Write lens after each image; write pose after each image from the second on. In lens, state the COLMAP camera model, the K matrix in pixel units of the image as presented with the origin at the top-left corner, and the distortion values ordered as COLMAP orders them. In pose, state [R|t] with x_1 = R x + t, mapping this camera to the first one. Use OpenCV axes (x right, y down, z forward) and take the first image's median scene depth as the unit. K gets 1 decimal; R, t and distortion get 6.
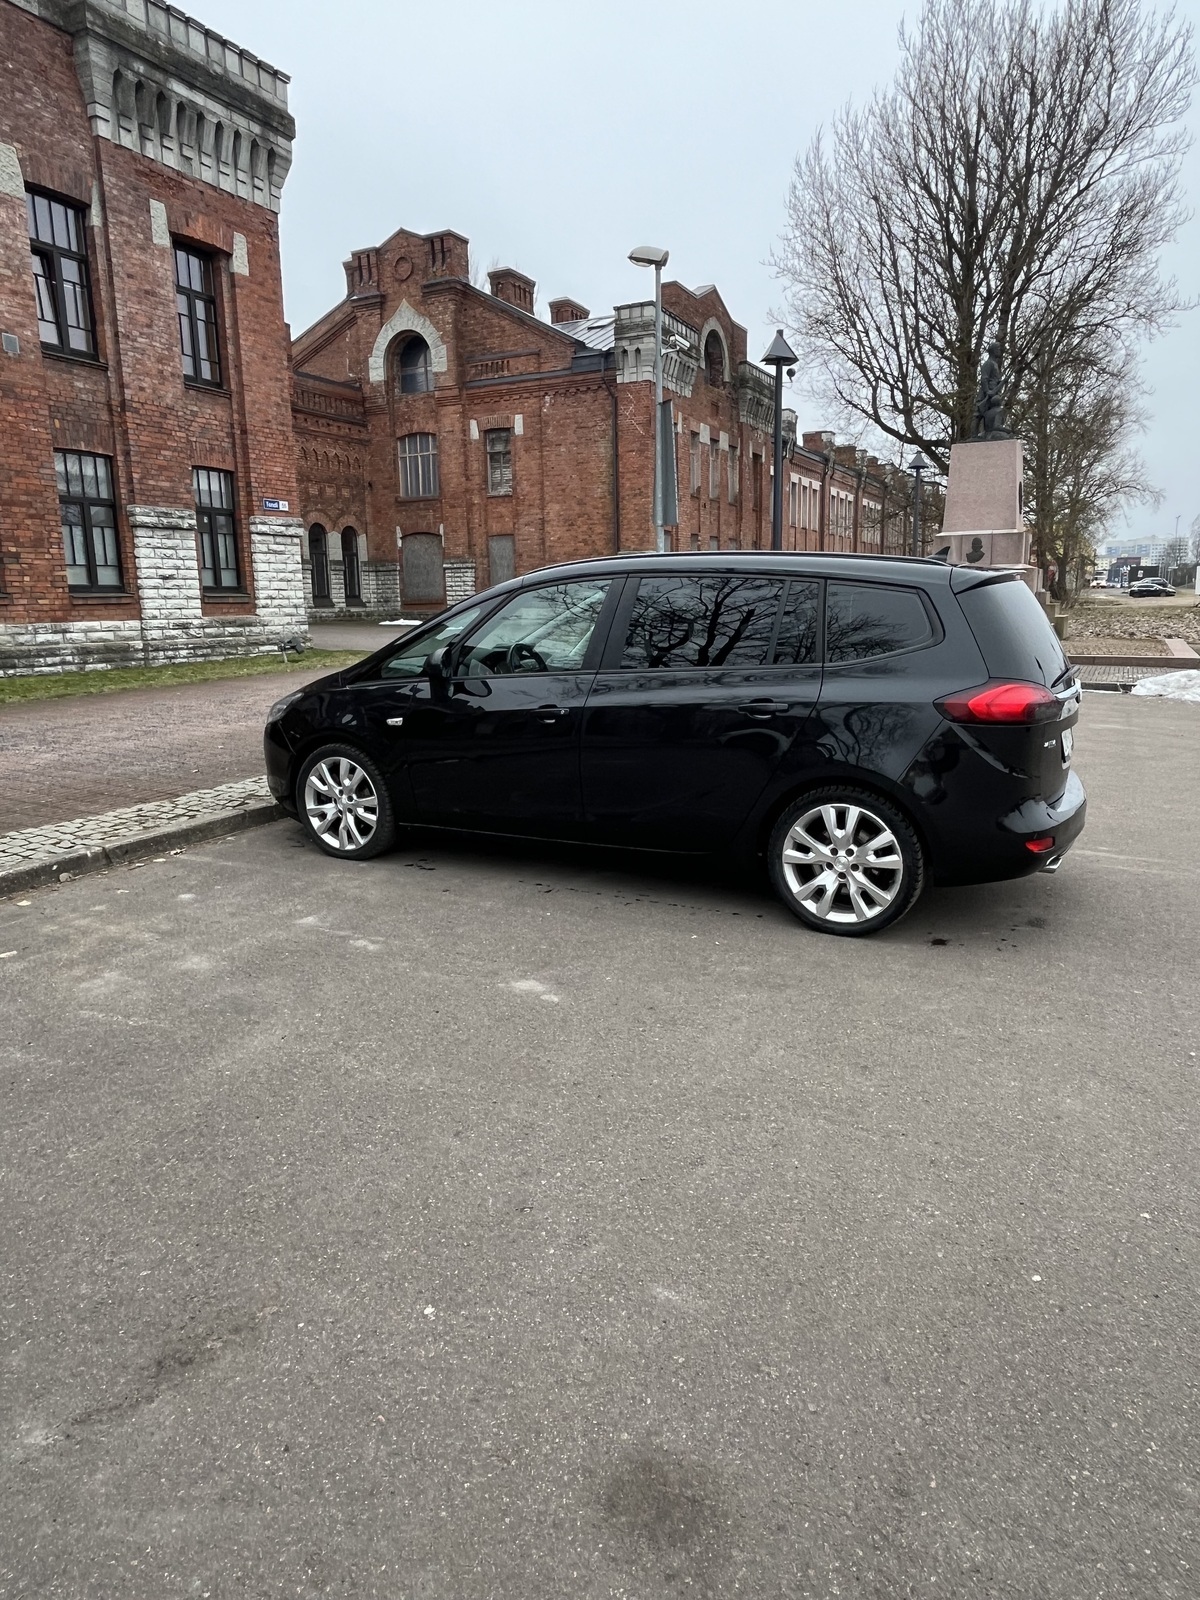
lens RADIAL K [[1036.5, 0, 596.8], [0, 1036.5, 796.7], [0, 0, 1]] dist [-0.003333, -0.003200]
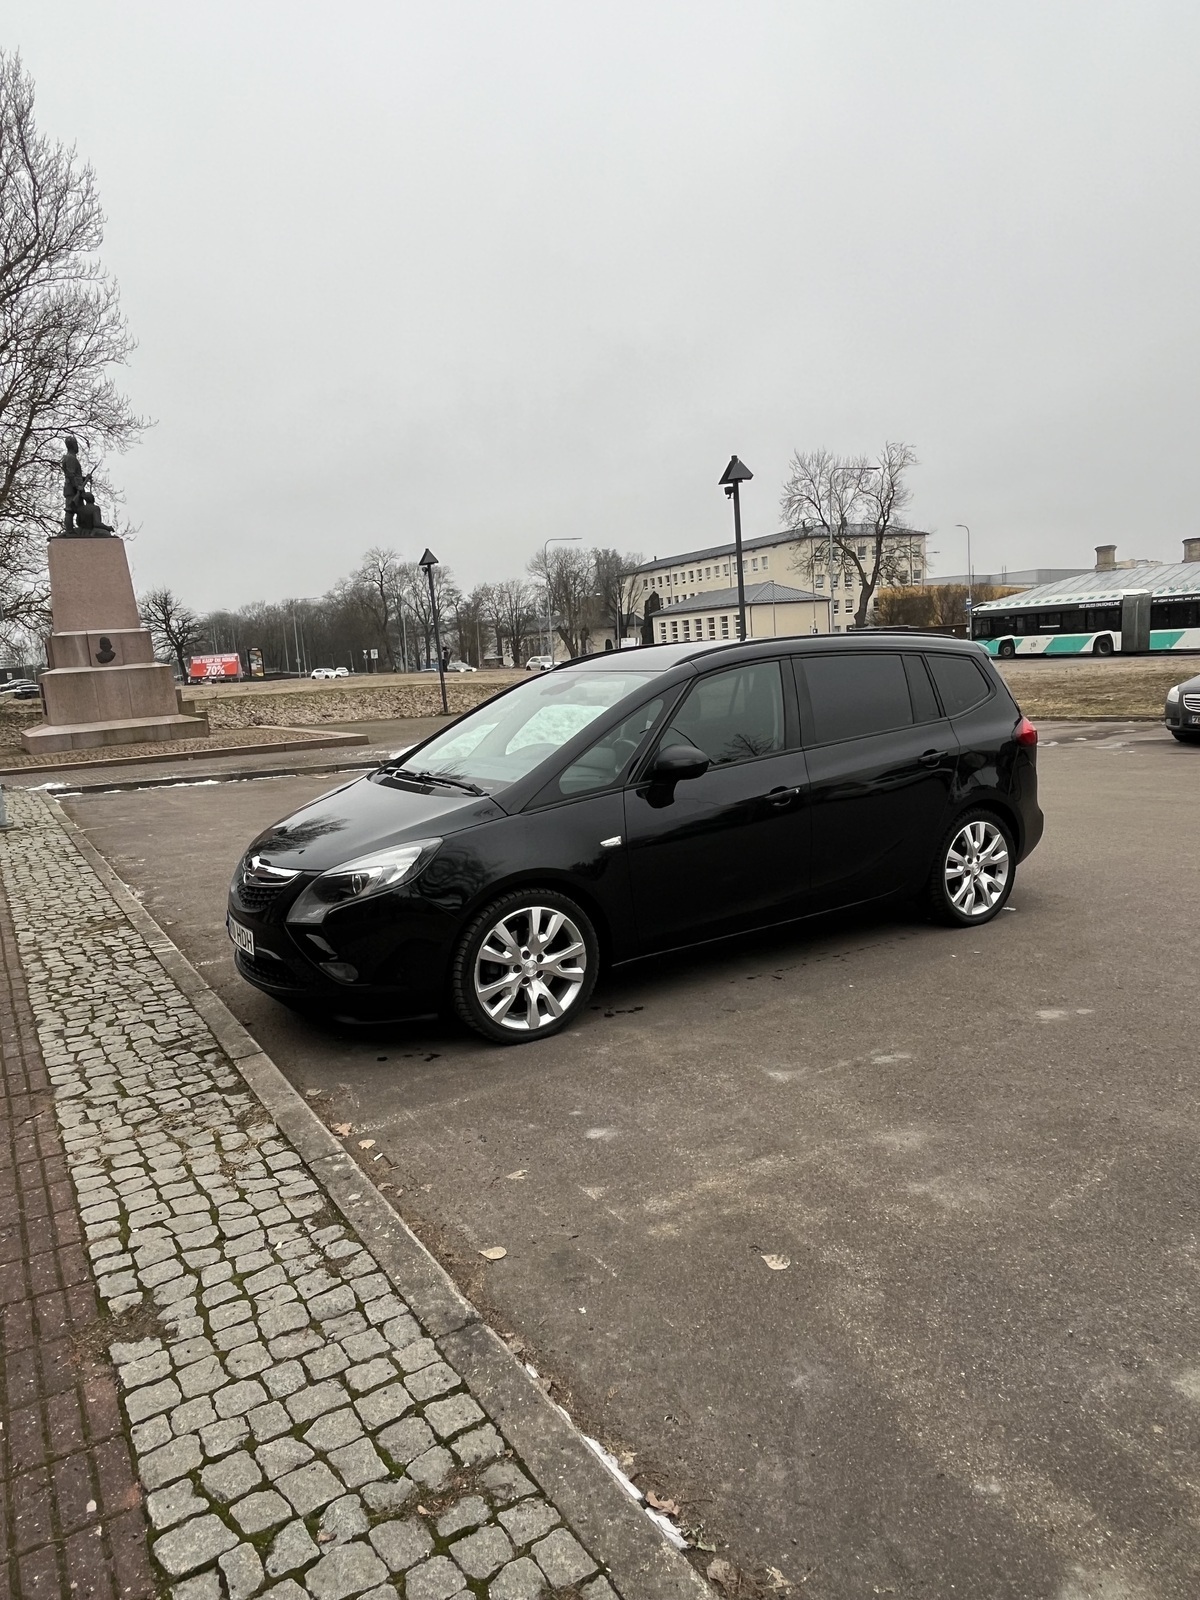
lens RADIAL K [[1036.5, 0, 596.6], [0, 1036.5, 806.9], [0, 0, 1]] dist [-0.003333, -0.003200]
pose [[0.523193, -0.149975, 0.838914, -1.057129], [0.221302, 0.974533, 0.036204, -0.157587], [-0.822979, 0.166711, 0.543059, 0.662677]]
